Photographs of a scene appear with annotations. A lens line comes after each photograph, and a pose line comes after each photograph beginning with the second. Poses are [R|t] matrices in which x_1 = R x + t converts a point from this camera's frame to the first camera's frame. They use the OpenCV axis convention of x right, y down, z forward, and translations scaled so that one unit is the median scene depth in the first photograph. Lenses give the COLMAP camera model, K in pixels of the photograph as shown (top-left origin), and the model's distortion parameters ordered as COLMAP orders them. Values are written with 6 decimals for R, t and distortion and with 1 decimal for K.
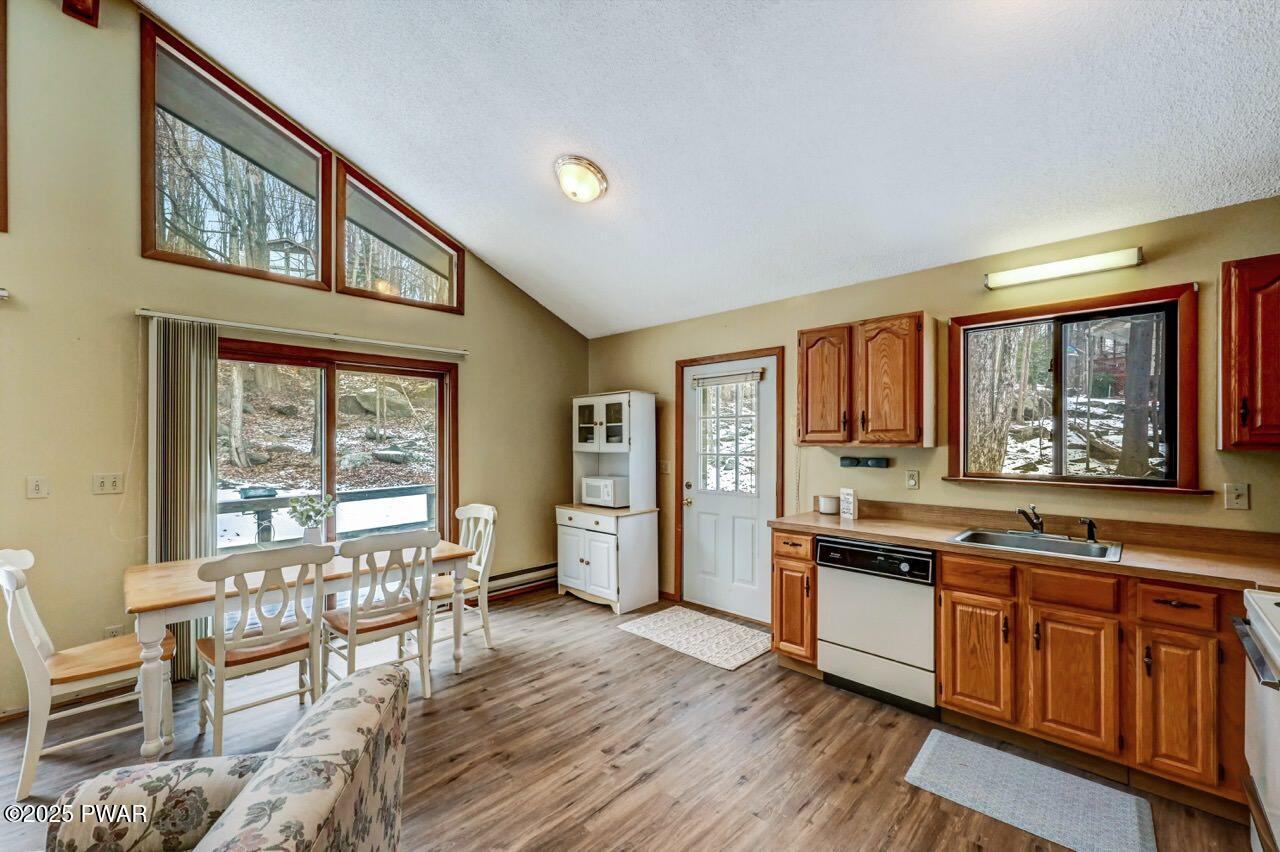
lens RADIAL K [[511.7, 0, 649.5], [0, 511.7, 440.0], [0, 0, 1]] dist [-0.000098, 0.000043]
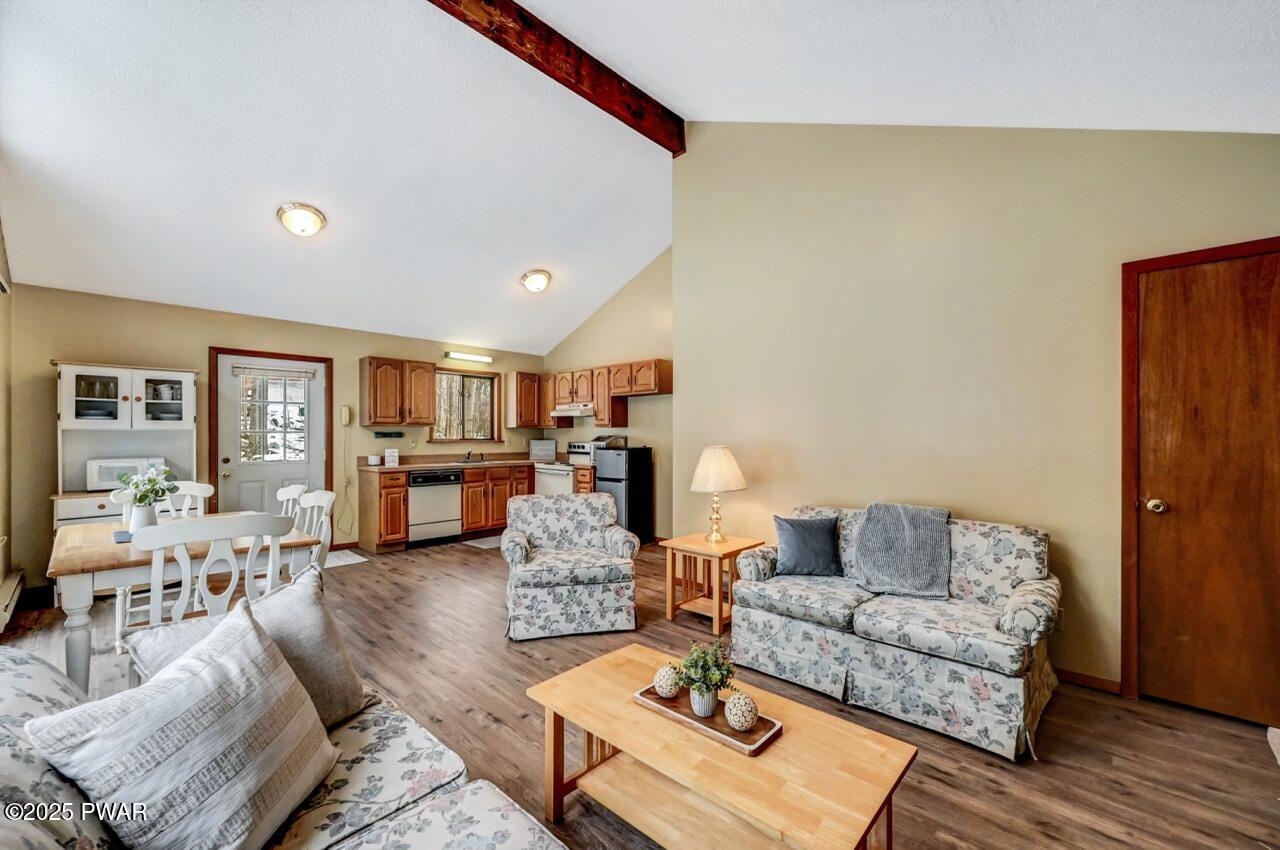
lens RADIAL K [[514.6, 0, 643.1], [0, 514.6, 434.2], [0, 0, 1]] dist [0.000480, 0.000065]
pose [[-0.014368, 0.000860, 0.999896, -1.534585], [-0.002273, 0.999997, -0.000893, 0.044186], [-0.999894, -0.002286, -0.014366, 0.148240]]
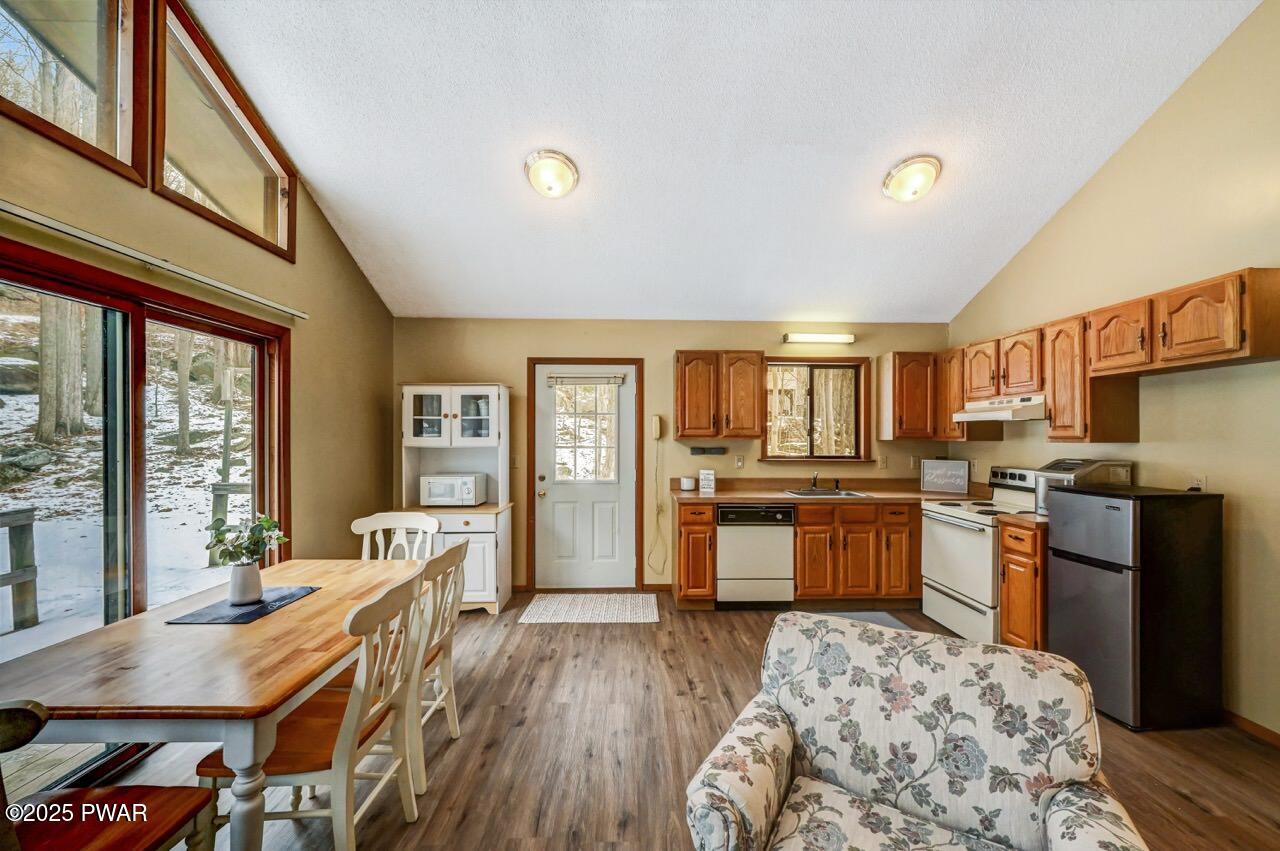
lens RADIAL K [[511.1, 0, 643.6], [0, 511.1, 435.6], [0, 0, 1]] dist [0.001296, 0.000136]
pose [[0.700535, 0.002983, 0.713612, -0.756451], [-0.003093, 0.999995, -0.001145, 0.004741], [-0.713611, -0.001405, 0.700541, 0.171983]]
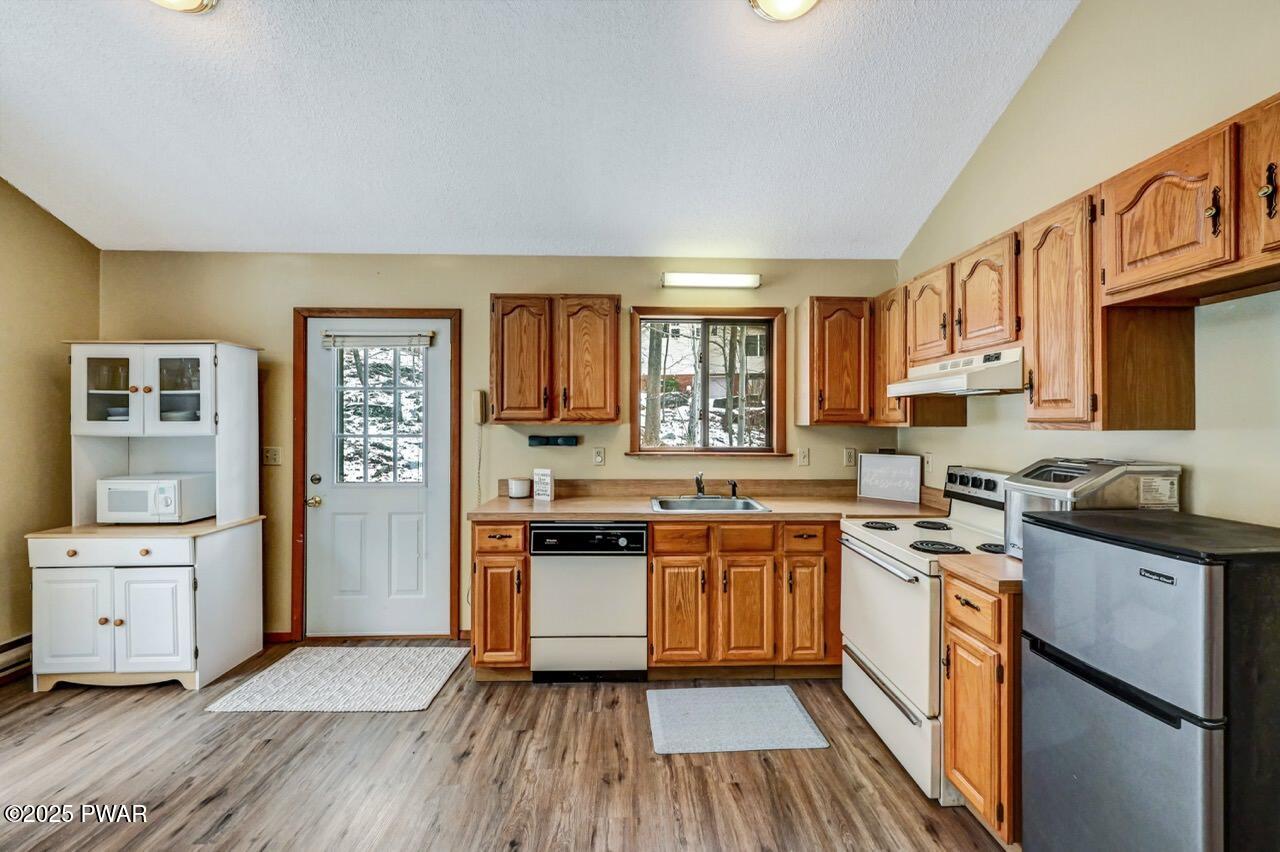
lens RADIAL K [[510.6, 0, 644.0], [0, 510.6, 421.3], [0, 0, 1]] dist [0.000964, 0.000193]
pose [[0.704723, 0.001750, 0.709480, -0.163139], [-0.002603, 0.999997, 0.000118, 0.006410], [-0.709477, -0.001930, 0.704725, 0.212276]]
